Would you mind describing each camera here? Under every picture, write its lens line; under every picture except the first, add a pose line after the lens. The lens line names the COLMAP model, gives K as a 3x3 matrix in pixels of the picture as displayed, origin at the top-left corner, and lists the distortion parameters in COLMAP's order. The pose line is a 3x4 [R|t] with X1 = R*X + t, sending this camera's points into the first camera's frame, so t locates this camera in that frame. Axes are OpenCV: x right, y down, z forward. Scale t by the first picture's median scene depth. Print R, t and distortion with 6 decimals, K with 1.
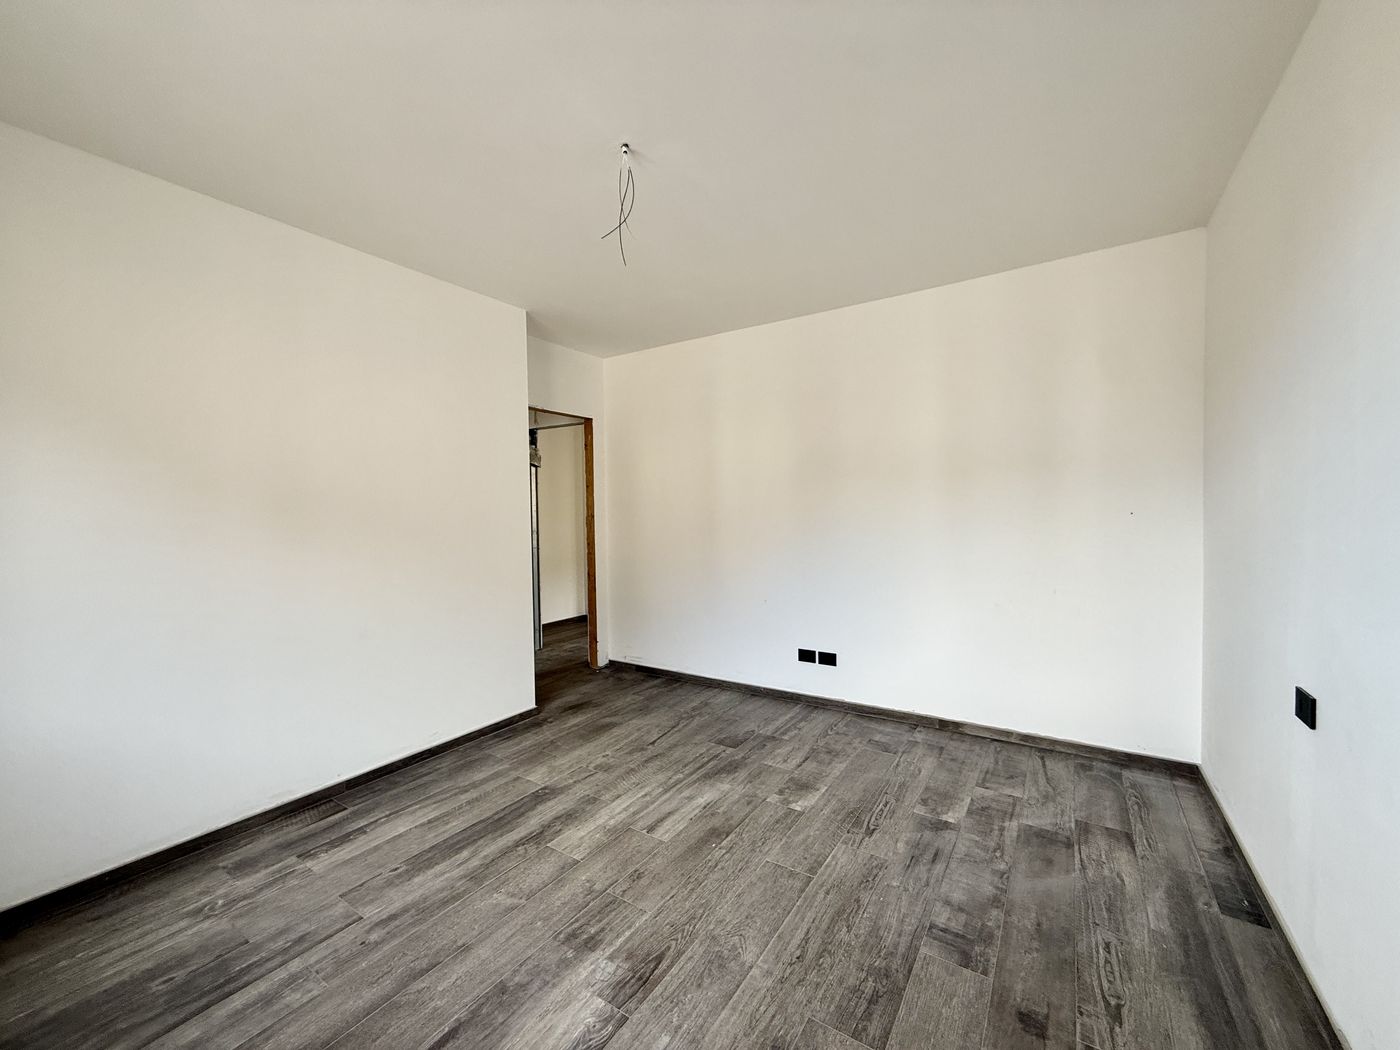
lens RADIAL K [[557.6, 0, 697.9], [0, 557.6, 524.8], [0, 0, 1]] dist [-0.000817, 0.000026]
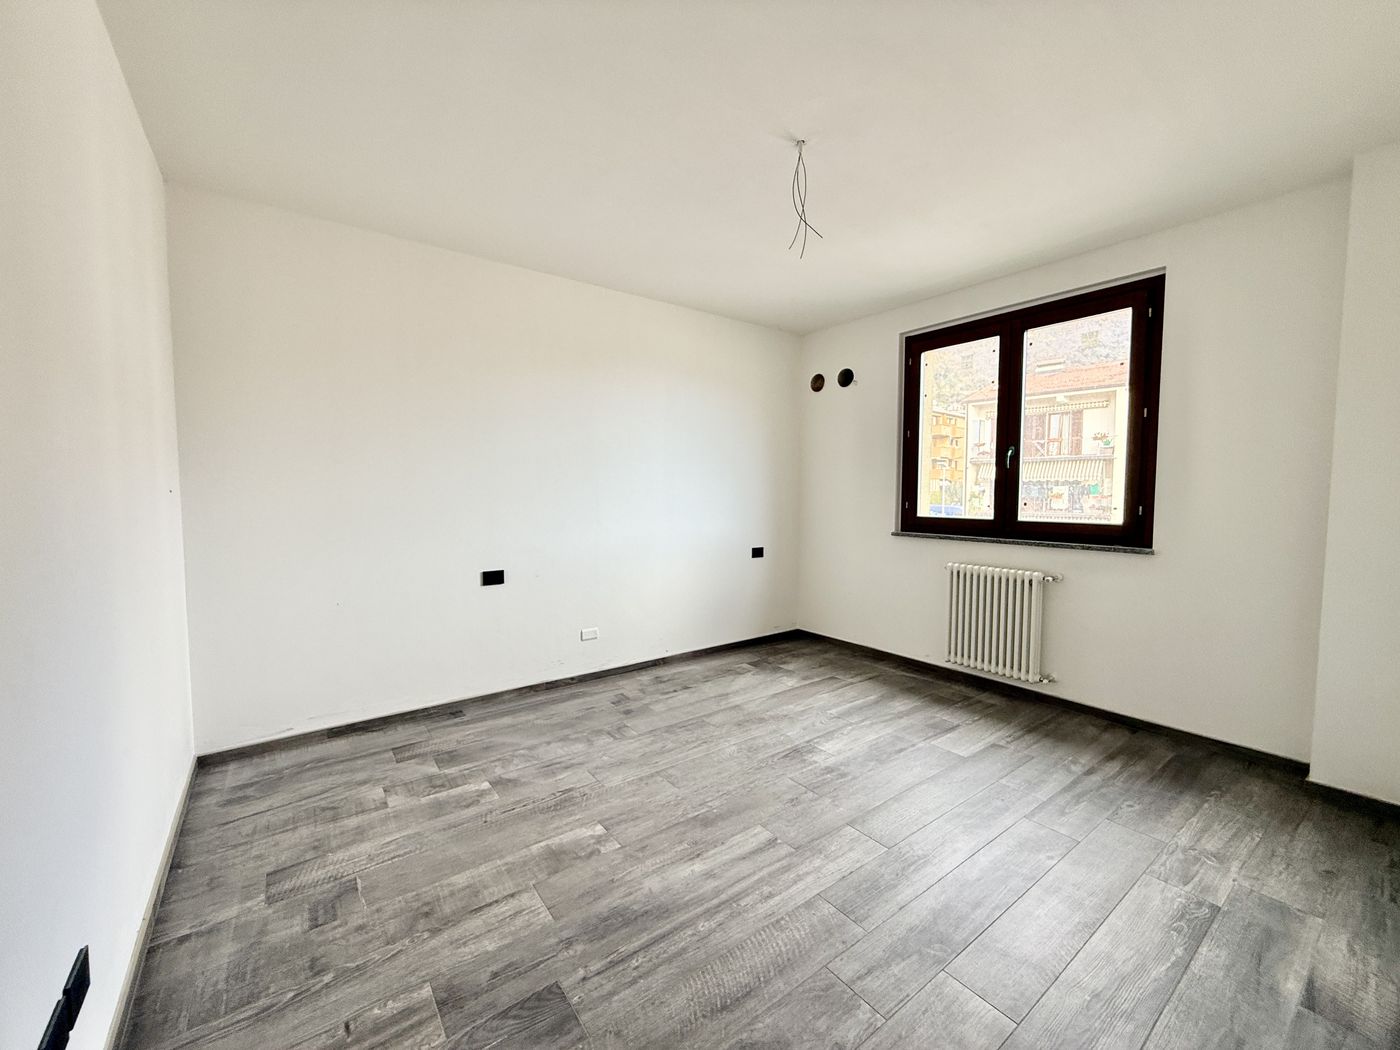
lens RADIAL K [[557.6, 0, 697.9], [0, 557.6, 524.8], [0, 0, 1]] dist [-0.000817, 0.000026]
pose [[-0.939983, -0.006814, 0.341154, -0.257633], [0.022034, 0.996502, 0.080614, -0.024716], [-0.340509, 0.083292, -0.936545, 1.733495]]
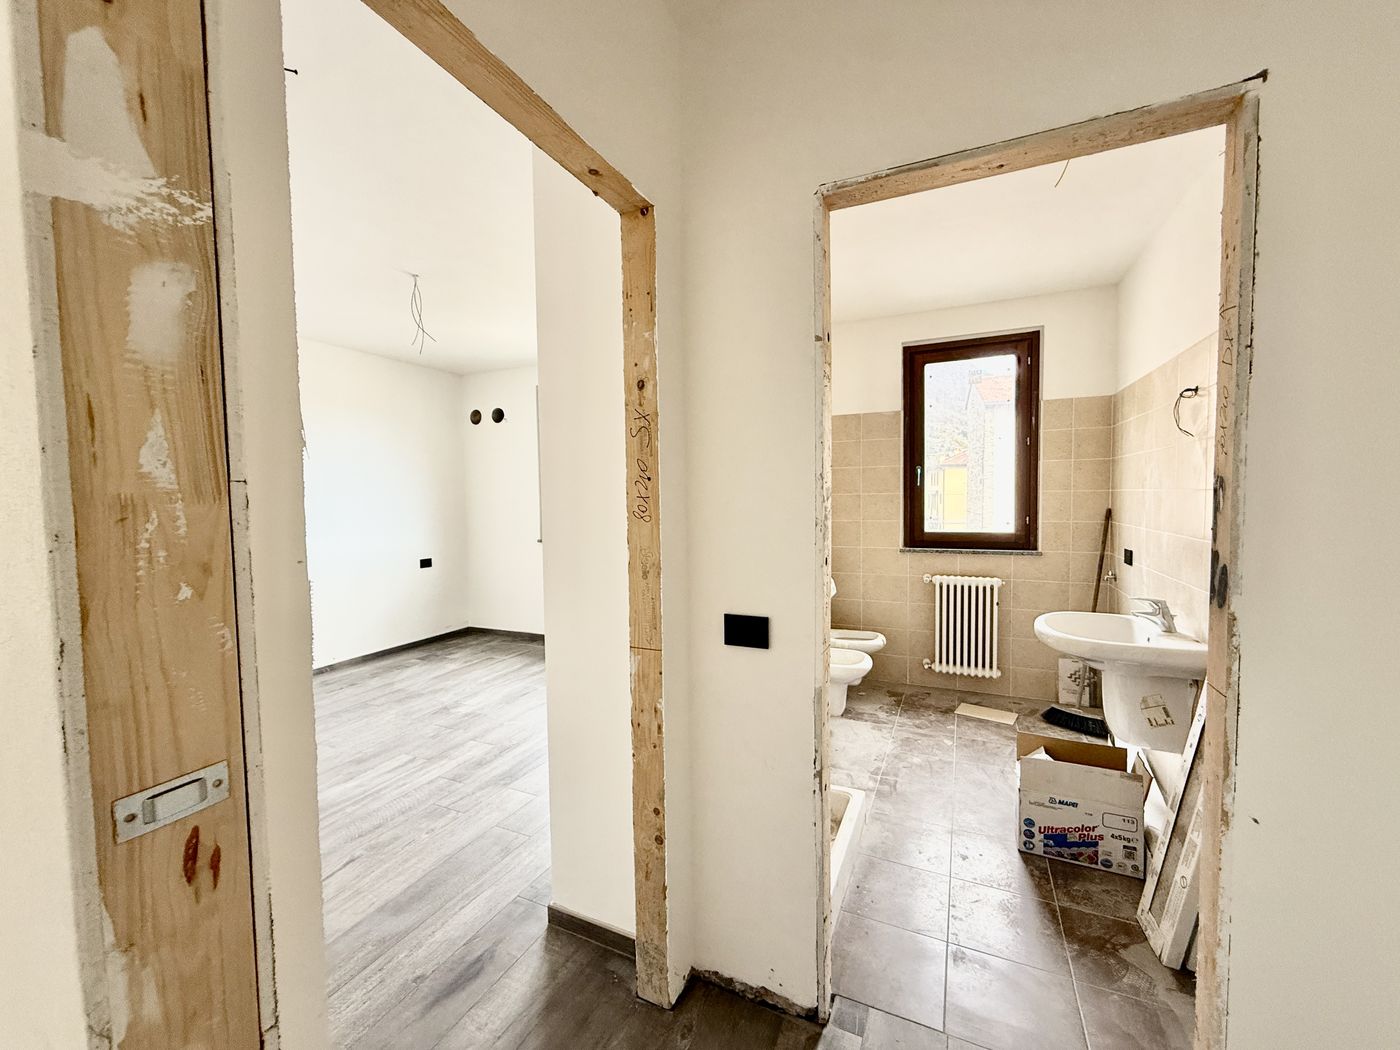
lens RADIAL K [[566.7, 0, 699.2], [0, 566.7, 527.2], [0, 0, 1]] dist [-0.002090, 0.000148]
pose [[-0.988330, 0.036041, -0.148004, -0.532736], [0.023753, 0.996185, 0.083968, -0.072164], [0.150466, 0.079473, -0.985416, 2.216304]]
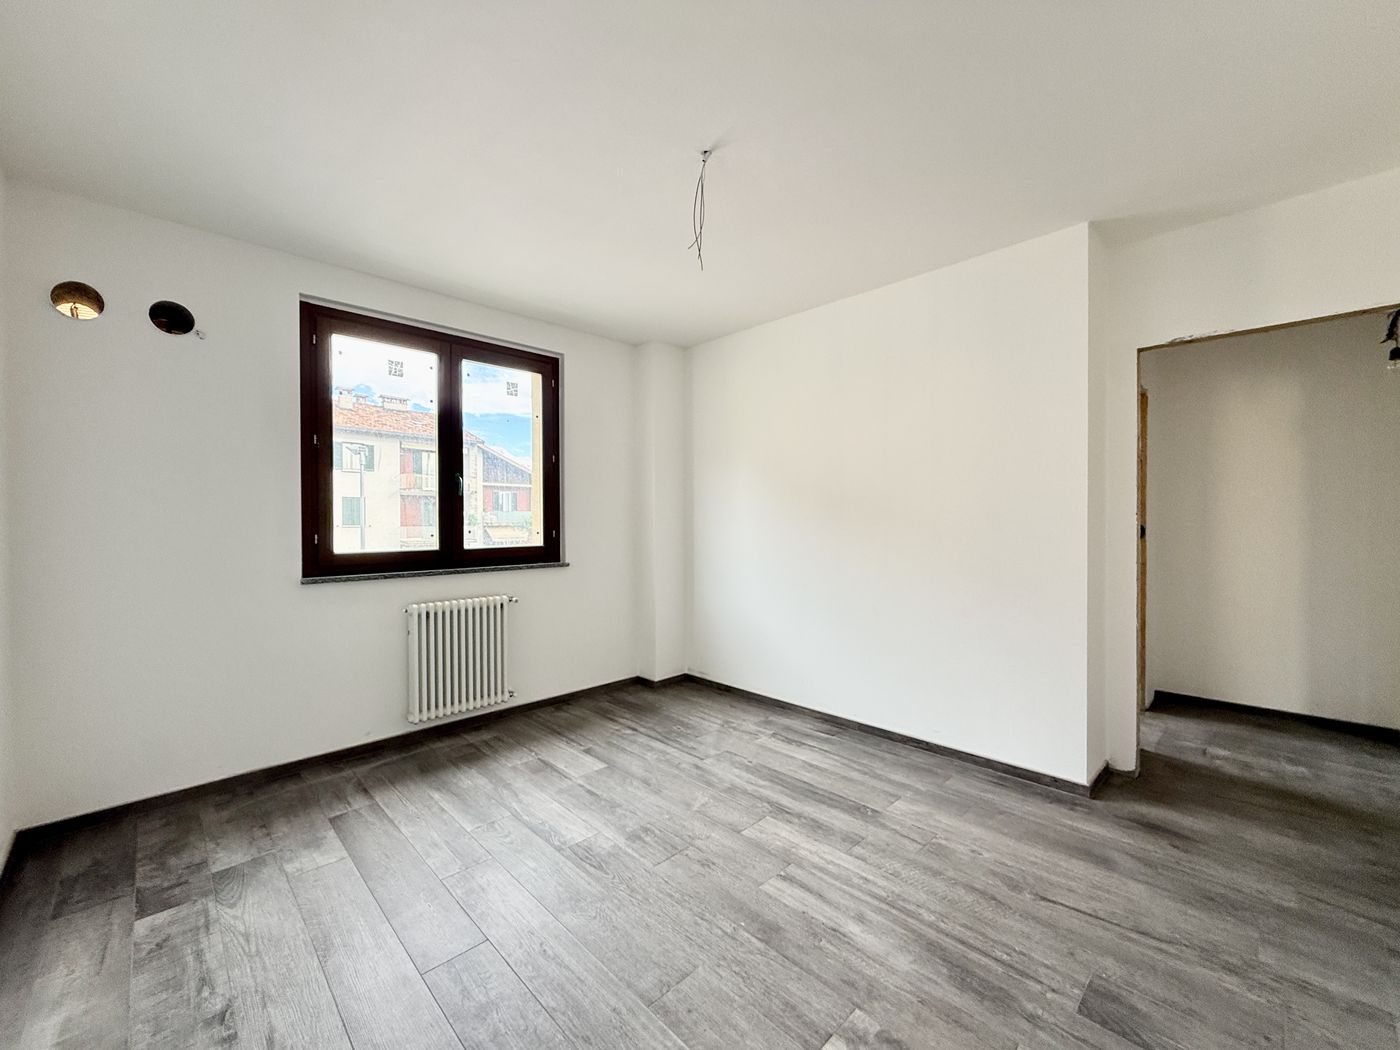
lens RADIAL K [[566.7, 0, 699.2], [0, 566.7, 527.2], [0, 0, 1]] dist [-0.002090, 0.000148]
pose [[-0.209467, 0.028917, -0.977388, 0.738285], [-0.019766, 0.999233, 0.033800, -0.016986], [0.977616, 0.026399, -0.208735, 0.986823]]
